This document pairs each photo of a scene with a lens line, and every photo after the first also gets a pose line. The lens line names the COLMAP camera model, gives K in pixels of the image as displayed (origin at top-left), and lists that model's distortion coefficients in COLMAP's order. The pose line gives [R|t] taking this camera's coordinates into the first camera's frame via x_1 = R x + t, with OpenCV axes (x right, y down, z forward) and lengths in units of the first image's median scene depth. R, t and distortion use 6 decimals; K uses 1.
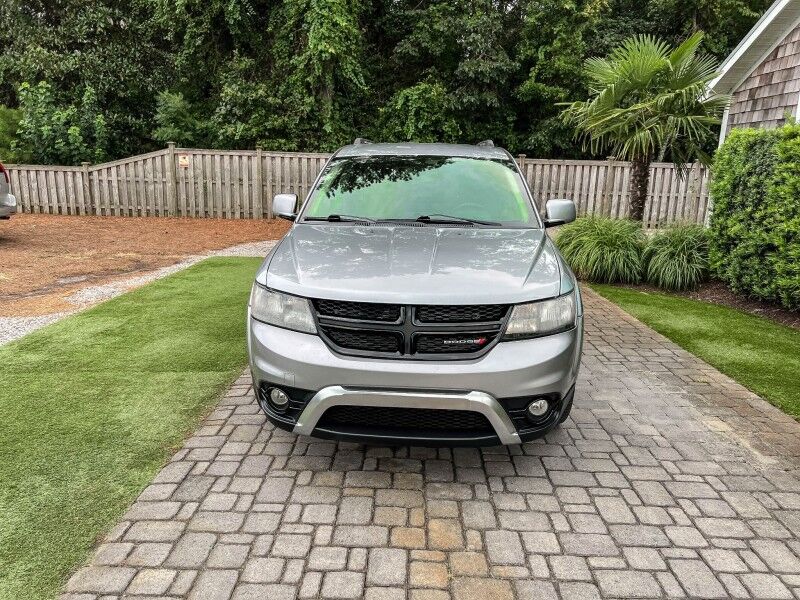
lens RADIAL K [[604.2, 0, 400.8], [0, 604.2, 297.1], [0, 0, 1]] dist [0.044195, -0.051359]
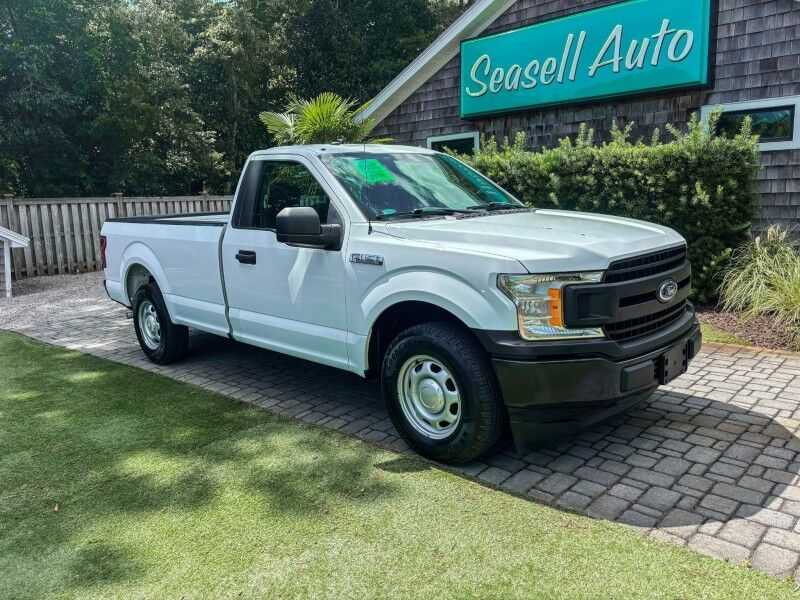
lens RADIAL K [[605.0, 0, 408.0], [0, 605.0, 299.5], [0, 0, 1]] dist [0.052169, -0.069865]
pose [[0.658961, -0.169700, 0.732784, -1.261286], [0.209898, 0.977004, 0.037505, -0.080185], [-0.722298, 0.129096, 0.679427, 0.285867]]
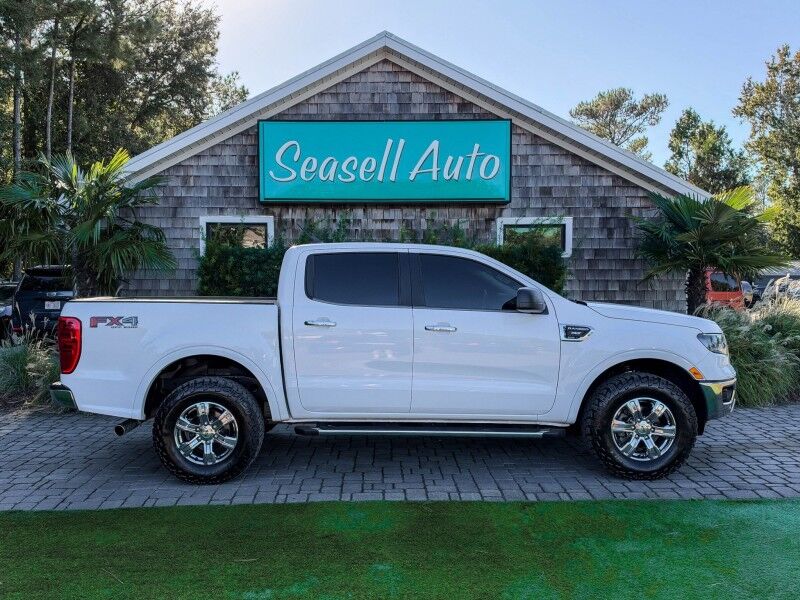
lens RADIAL K [[708.5, 0, 365.5], [0, 708.5, 304.8], [0, 0, 1]] dist [0.210351, -0.454217]
pose [[-0.000052, -0.048545, 0.998821, -2.089250], [0.216201, 0.975197, 0.047408, -0.420503], [-0.976349, 0.215948, 0.010445, 1.802295]]
